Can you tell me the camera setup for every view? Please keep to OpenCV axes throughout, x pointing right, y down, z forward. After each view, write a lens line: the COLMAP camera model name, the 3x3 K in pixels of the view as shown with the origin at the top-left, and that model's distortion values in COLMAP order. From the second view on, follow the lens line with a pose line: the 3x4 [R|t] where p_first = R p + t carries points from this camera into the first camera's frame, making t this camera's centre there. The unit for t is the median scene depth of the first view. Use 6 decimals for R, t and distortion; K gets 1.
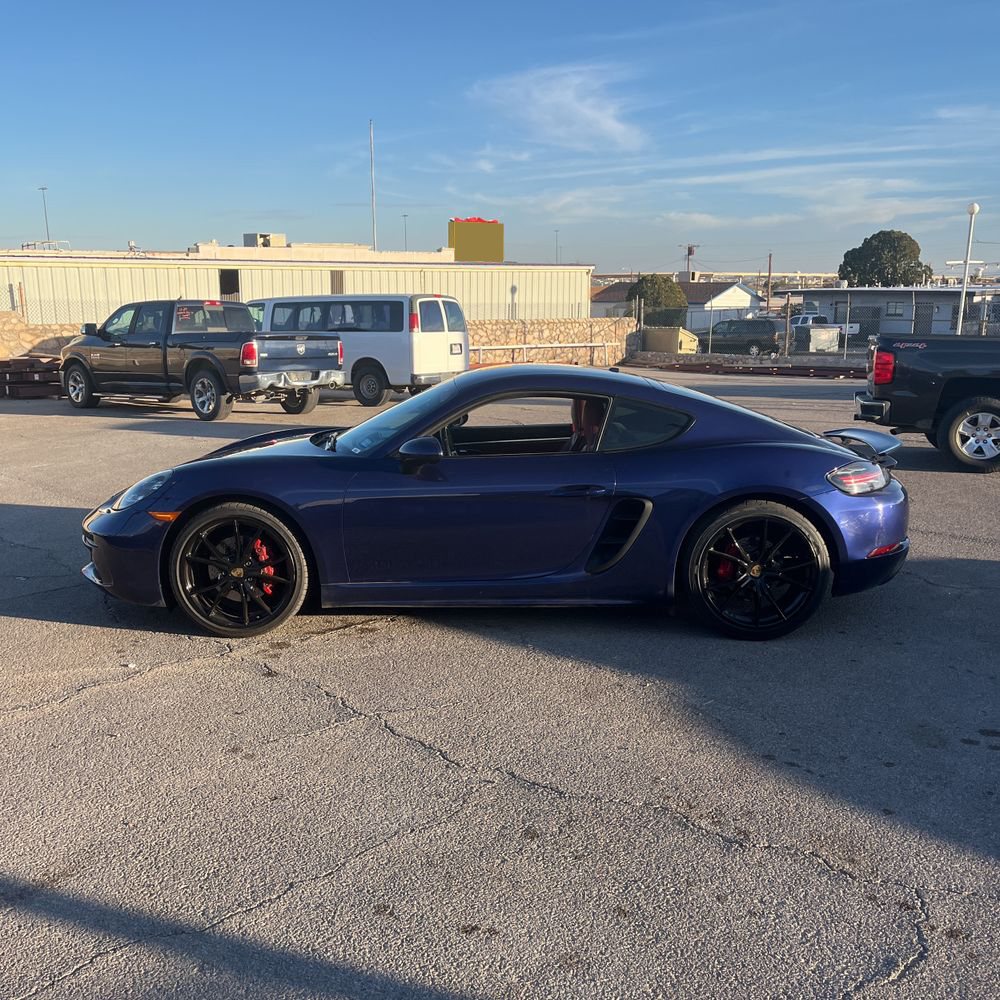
lens RADIAL K [[1020.9, 0, 496.5], [0, 1020.9, 508.4], [0, 0, 1]] dist [0.019896, 0.000000]
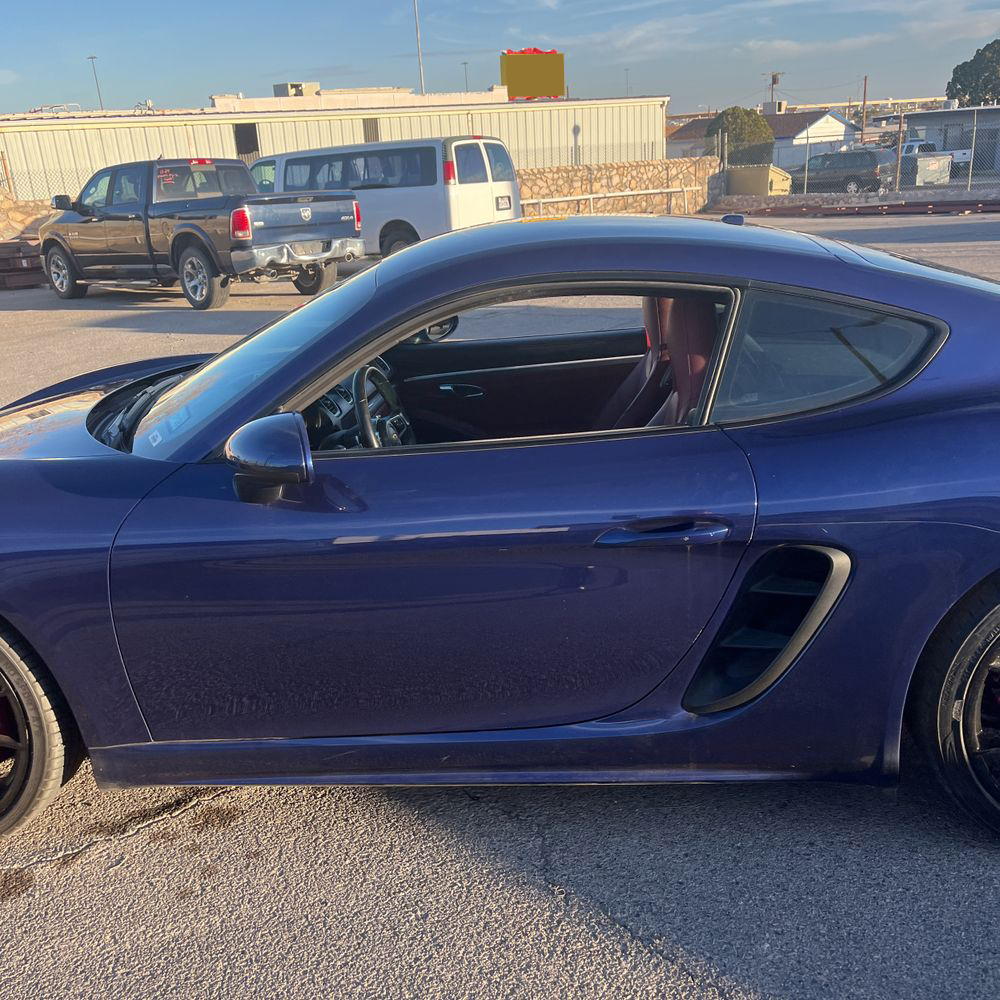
lens RADIAL K [[1020.9, 0, 502.6], [0, 1020.9, 500.3], [0, 0, 1]] dist [0.019896, 0.000000]
pose [[0.996732, -0.033837, -0.073349, 0.012179], [0.042822, 0.991281, 0.124610, -0.021756], [0.068493, -0.127343, 0.989491, 0.155567]]
